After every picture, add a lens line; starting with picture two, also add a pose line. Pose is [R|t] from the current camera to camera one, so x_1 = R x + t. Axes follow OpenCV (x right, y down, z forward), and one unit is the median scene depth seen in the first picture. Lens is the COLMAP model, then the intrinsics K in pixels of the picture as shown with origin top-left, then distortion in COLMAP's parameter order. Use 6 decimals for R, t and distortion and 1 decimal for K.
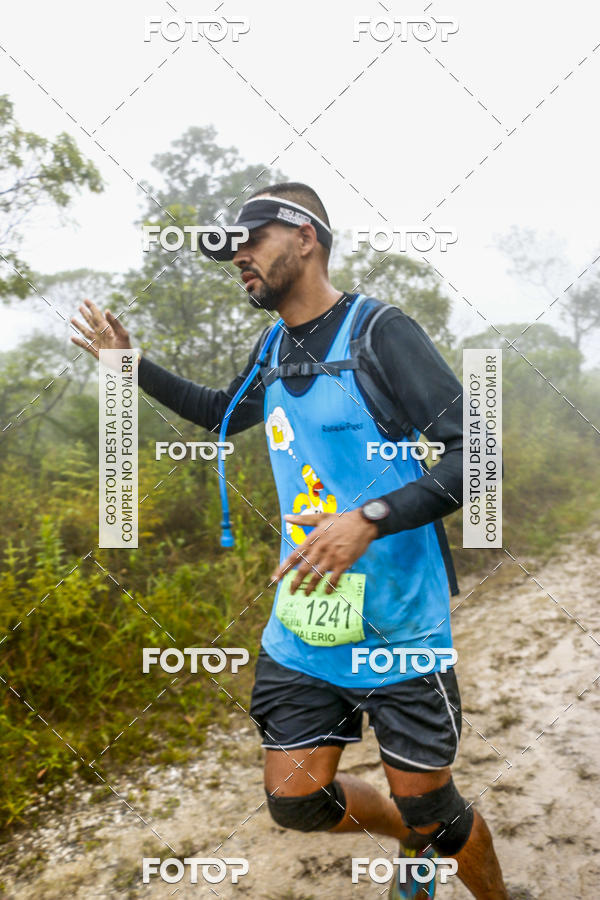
lens RADIAL K [[819.9, 0, 303.5], [0, 819.9, 449.5], [0, 0, 1]] dist [-0.166215, 0.216991]
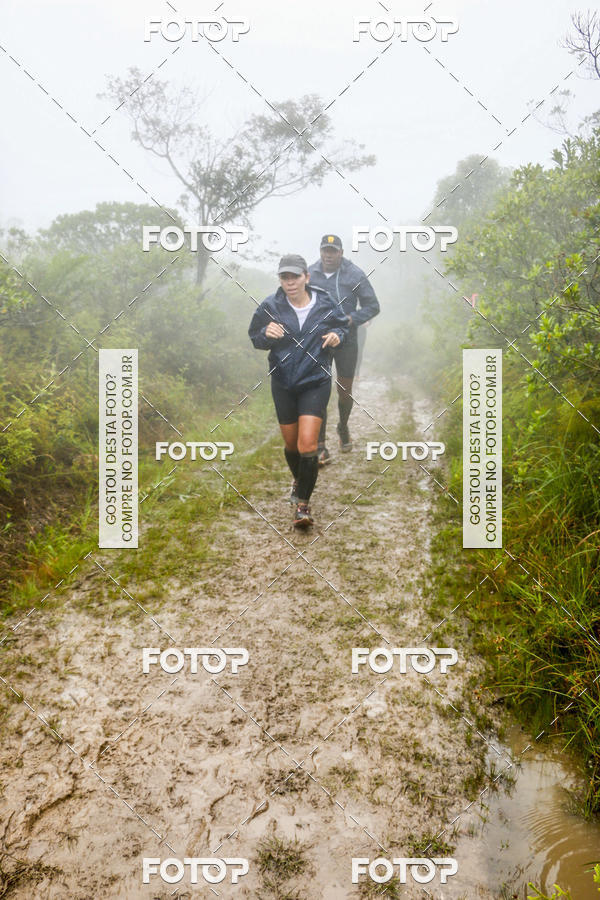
lens RADIAL K [[822.7, 0, 303.6], [0, 822.7, 448.0], [0, 0, 1]] dist [-0.157911, 0.206308]
pose [[0.925817, 0.025271, 0.377125, 0.651066], [-0.077802, 0.989137, 0.124718, -0.175666], [-0.369877, -0.144807, 0.917726, 1.020265]]
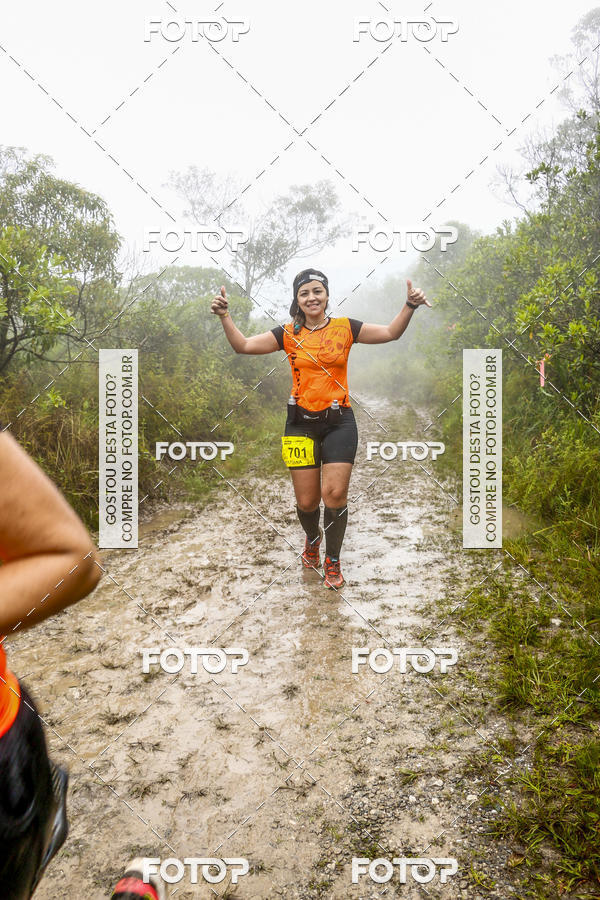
lens RADIAL K [[825.0, 0, 304.2], [0, 825.0, 451.7], [0, 0, 1]] dist [-0.155384, 0.205562]
pose [[0.921417, 0.015923, 0.388249, 0.037670], [-0.044522, 0.996906, 0.064778, -0.004660], [-0.386016, -0.076973, 0.919275, 0.036251]]
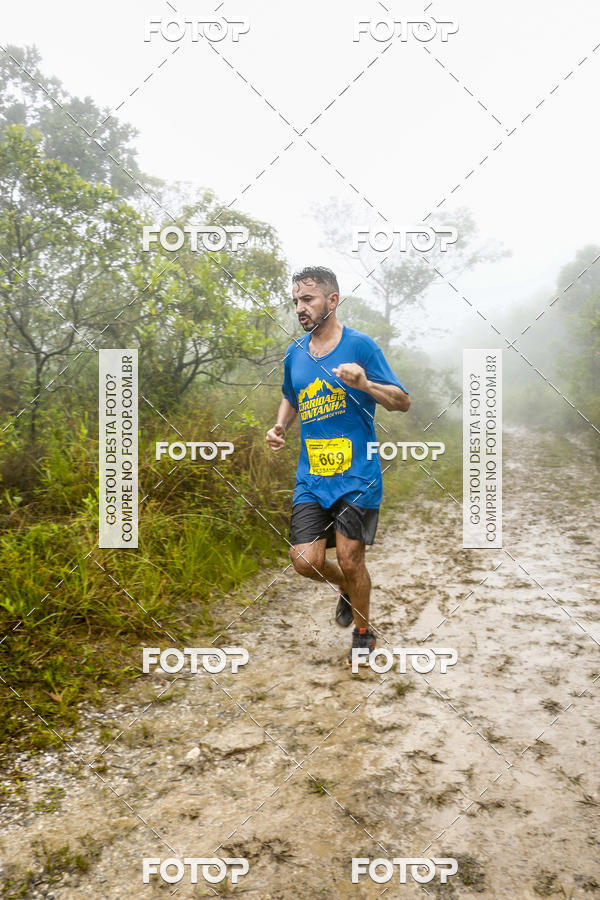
lens RADIAL K [[822.3, 0, 301.6], [0, 822.3, 453.1], [0, 0, 1]] dist [-0.157111, 0.207776]
pose [[0.965675, 0.033876, 0.257535, -0.122518], [-0.045025, 0.998281, 0.037516, 0.020733], [-0.255821, -0.047823, 0.965540, 0.085929]]
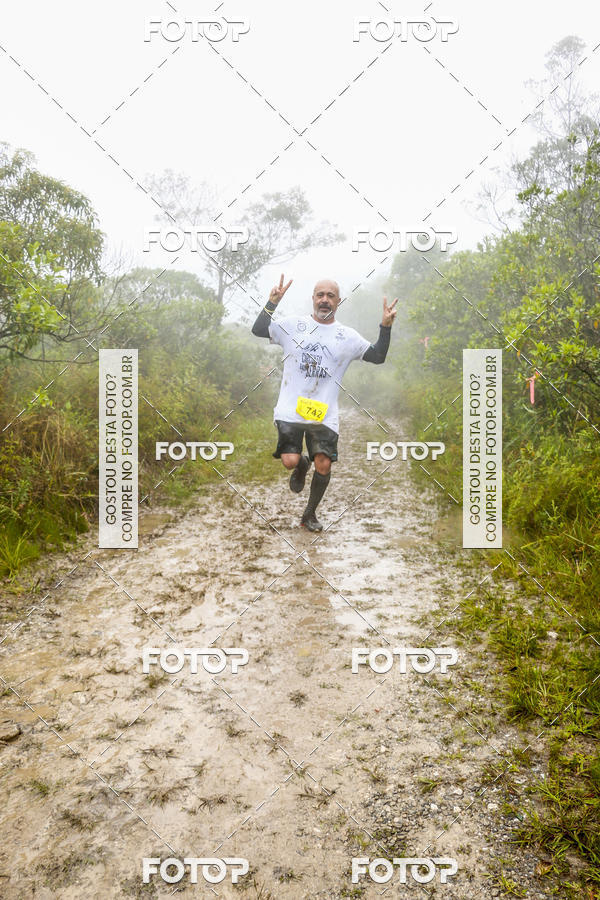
lens RADIAL K [[824.2, 0, 309.0], [0, 824.2, 451.8], [0, 0, 1]] dist [-0.154240, 0.204458]
pose [[0.895991, 0.048117, 0.441457, -0.023820], [-0.079460, 0.995440, 0.052774, -0.003456], [-0.436905, -0.082363, 0.895729, 0.058195]]
